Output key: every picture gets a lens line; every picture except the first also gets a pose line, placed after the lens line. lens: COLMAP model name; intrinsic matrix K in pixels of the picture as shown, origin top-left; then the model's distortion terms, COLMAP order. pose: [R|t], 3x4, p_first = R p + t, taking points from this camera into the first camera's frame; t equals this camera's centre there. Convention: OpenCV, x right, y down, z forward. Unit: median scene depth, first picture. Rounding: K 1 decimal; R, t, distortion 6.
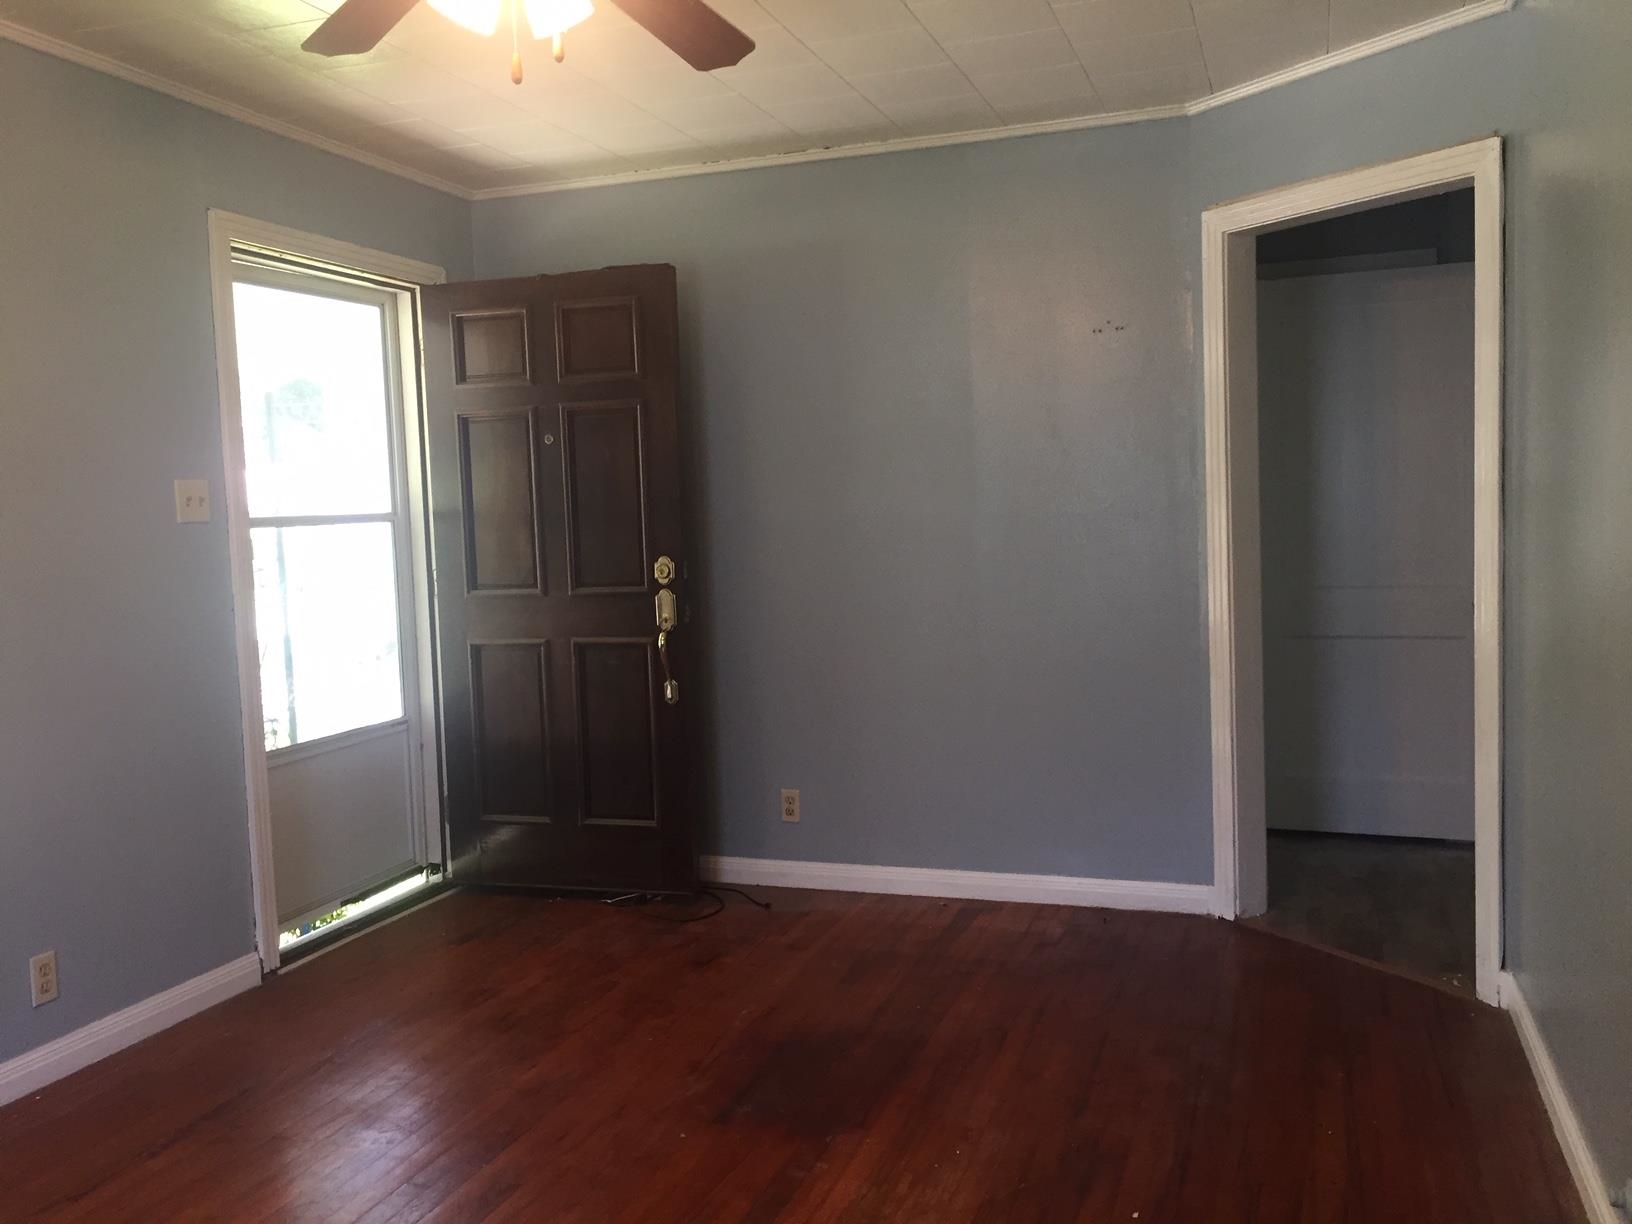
lens RADIAL K [[1396.2, 0, 812.8], [0, 1396.2, 604.2], [0, 0, 1]] dist [0.074873, -0.099613]
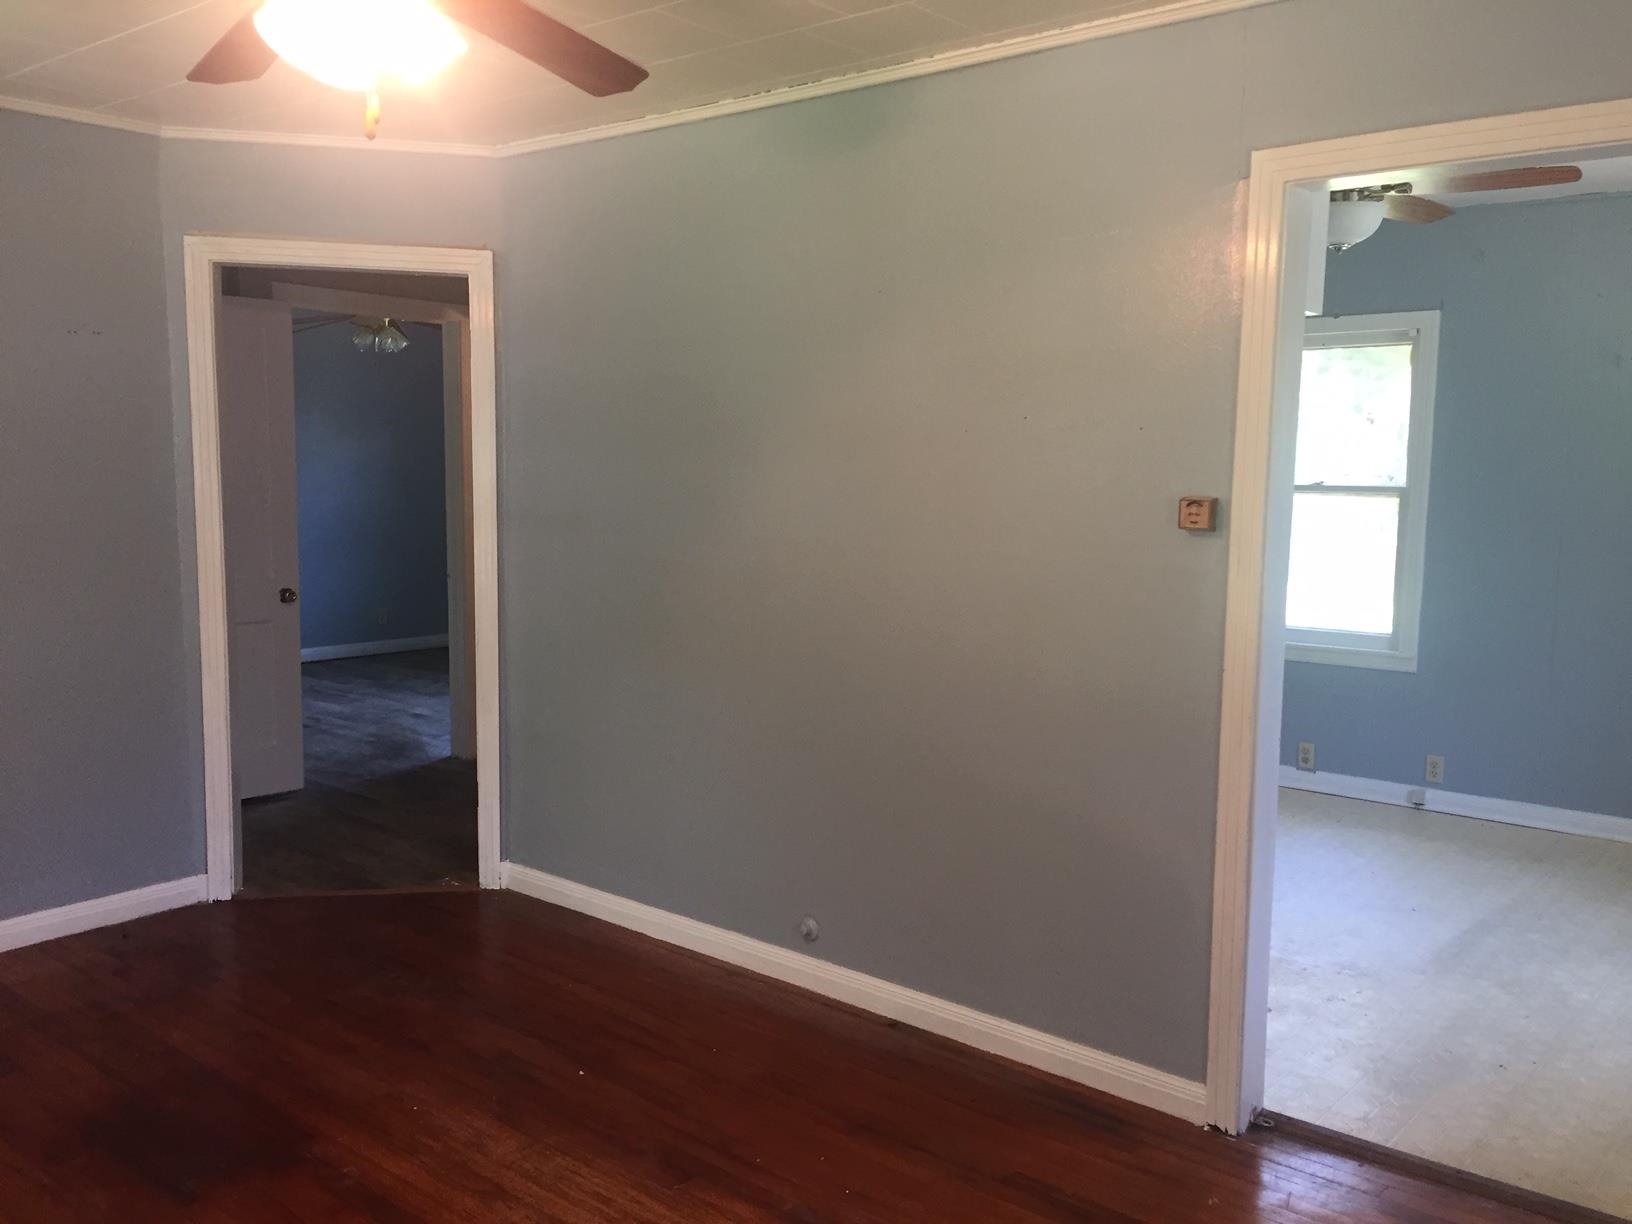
lens RADIAL K [[1396.2, 0, 812.8], [0, 1396.2, 604.2], [0, 0, 1]] dist [0.074873, -0.099613]
pose [[0.363196, -0.075048, 0.928685, -0.571920], [0.046737, 0.996963, 0.062288, -0.052339], [-0.930540, 0.020781, 0.365600, 0.193458]]
